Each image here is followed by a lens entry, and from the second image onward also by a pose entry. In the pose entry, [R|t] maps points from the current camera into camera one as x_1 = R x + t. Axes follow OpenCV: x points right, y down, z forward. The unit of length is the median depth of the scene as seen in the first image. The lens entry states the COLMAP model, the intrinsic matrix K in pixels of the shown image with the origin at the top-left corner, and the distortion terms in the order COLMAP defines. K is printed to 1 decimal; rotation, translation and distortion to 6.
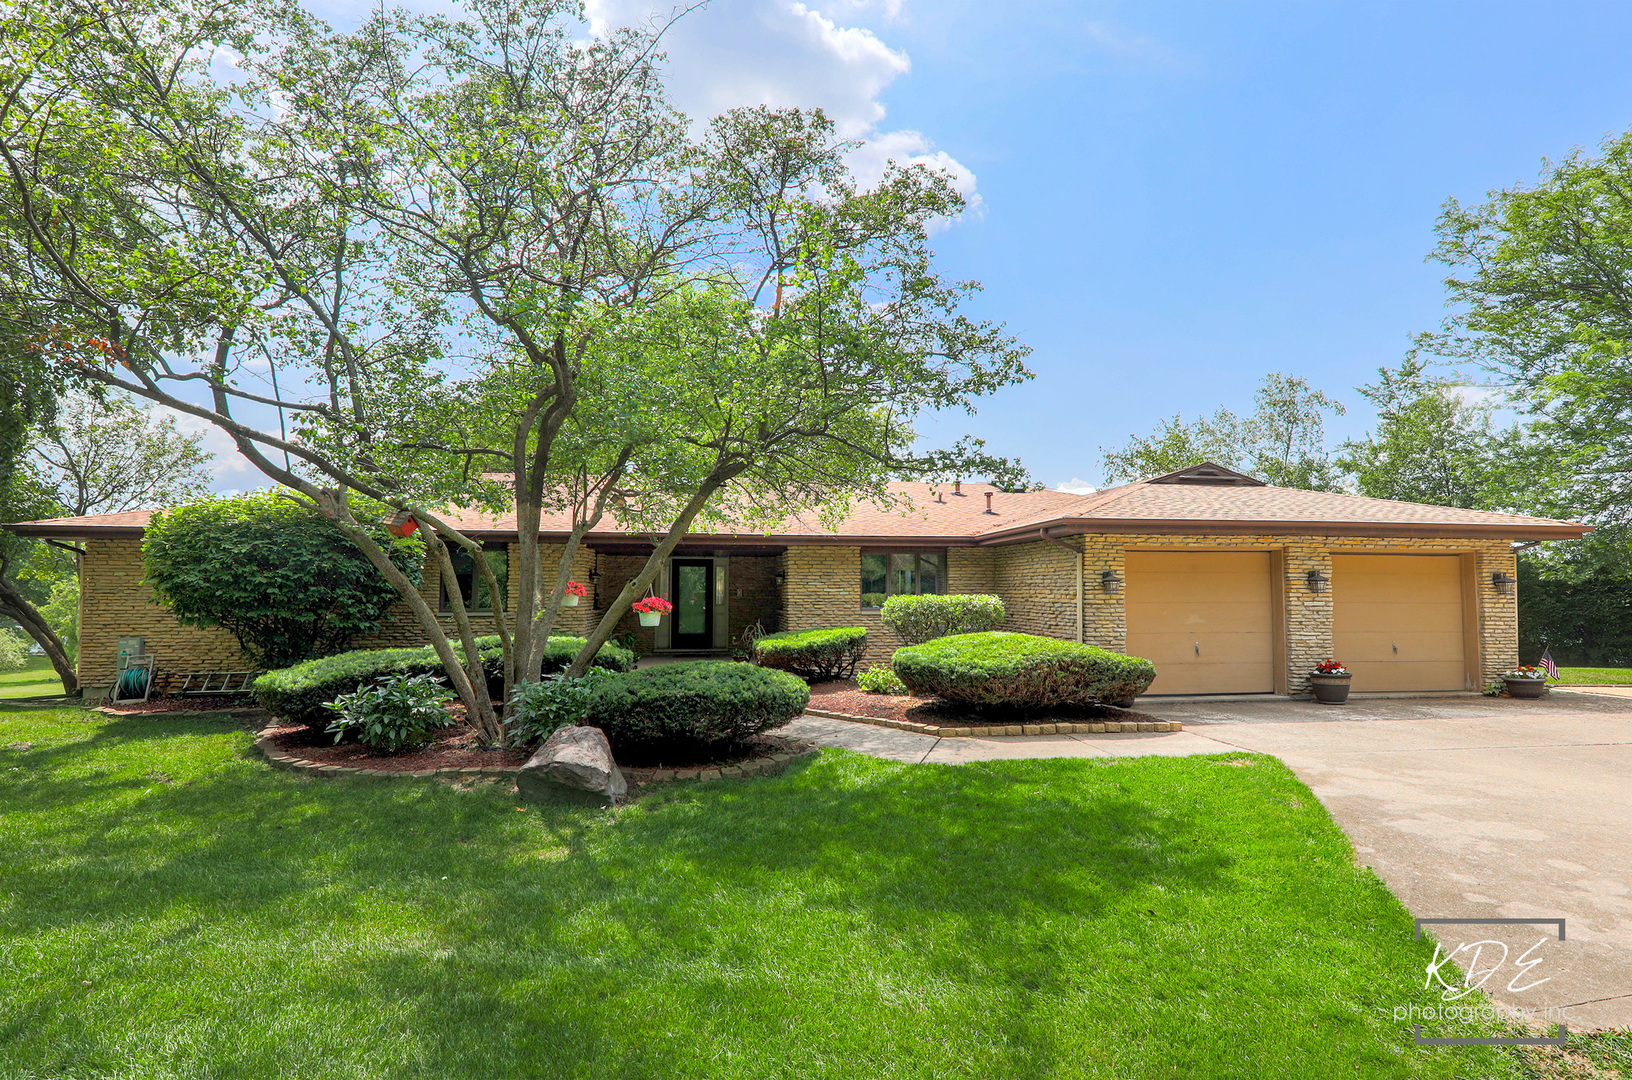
lens RADIAL K [[742.7, 0, 816.7], [0, 742.7, 582.4], [0, 0, 1]] dist [0.000136, 0.000042]
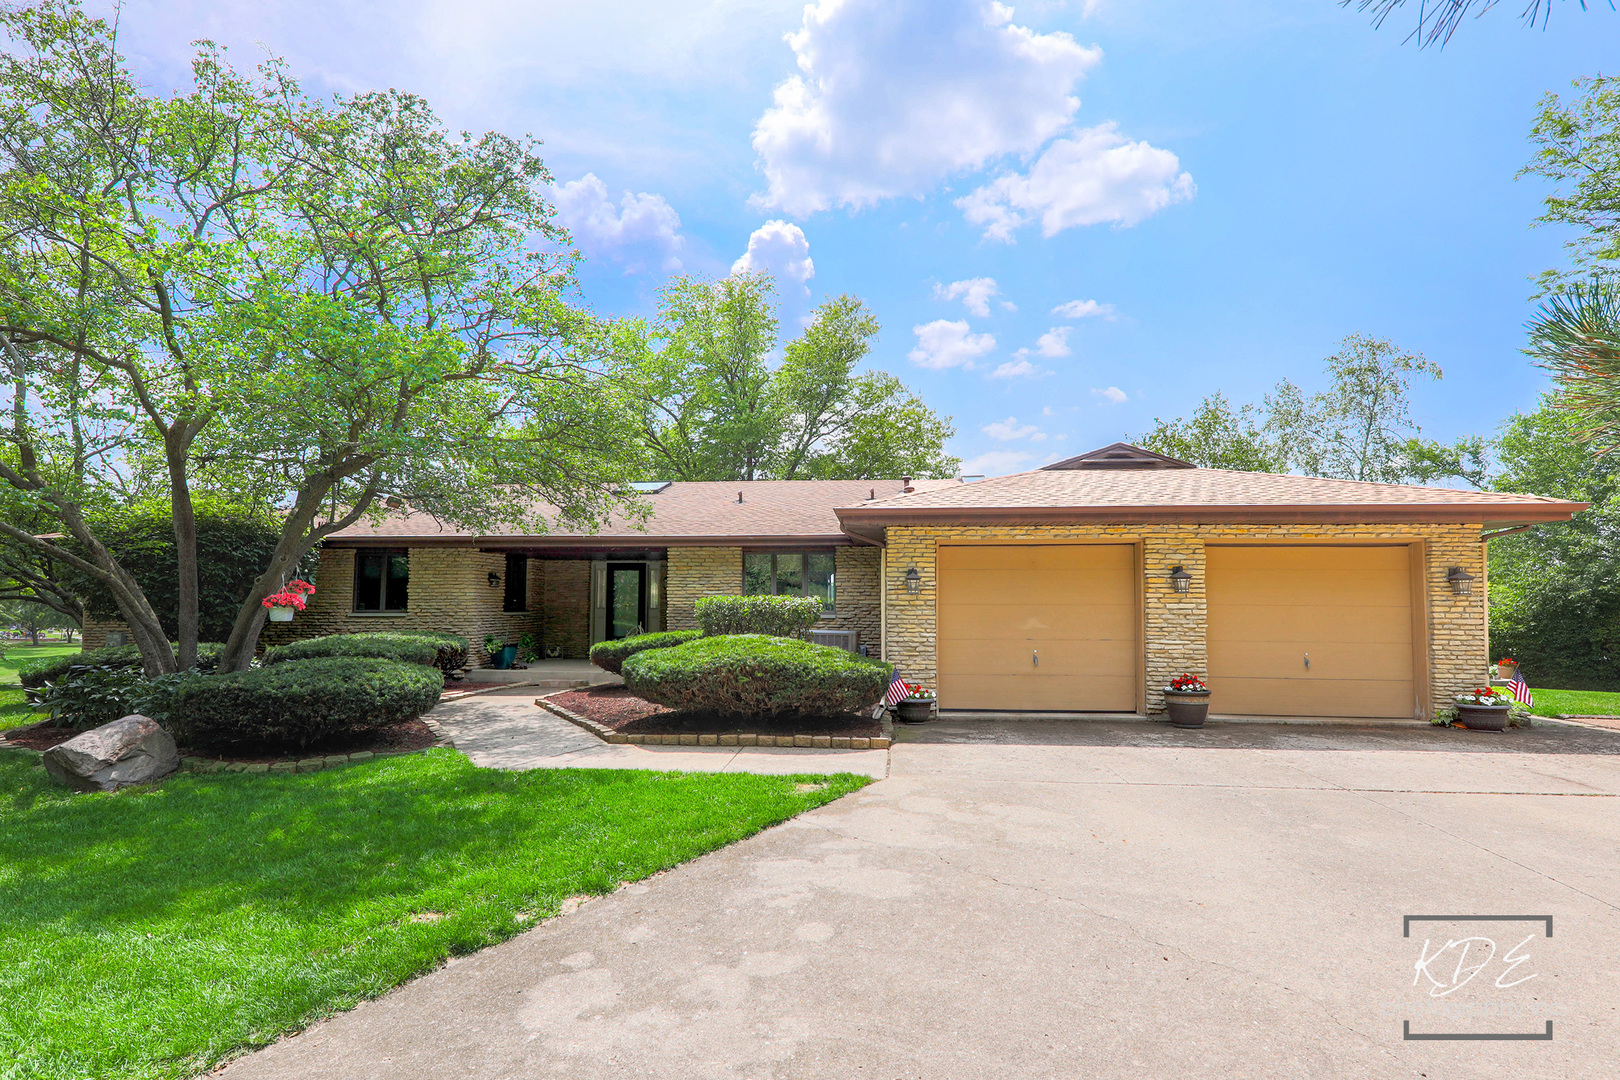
lens RADIAL K [[748.6, 0, 806.5], [0, 748.6, 593.9], [0, 0, 1]] dist [0.004776, -0.000572]
pose [[0.976819, -0.000709, -0.214064, 0.442216], [0.001350, 0.999995, 0.002847, 0.012145], [0.214061, -0.003070, 0.976816, 0.094465]]
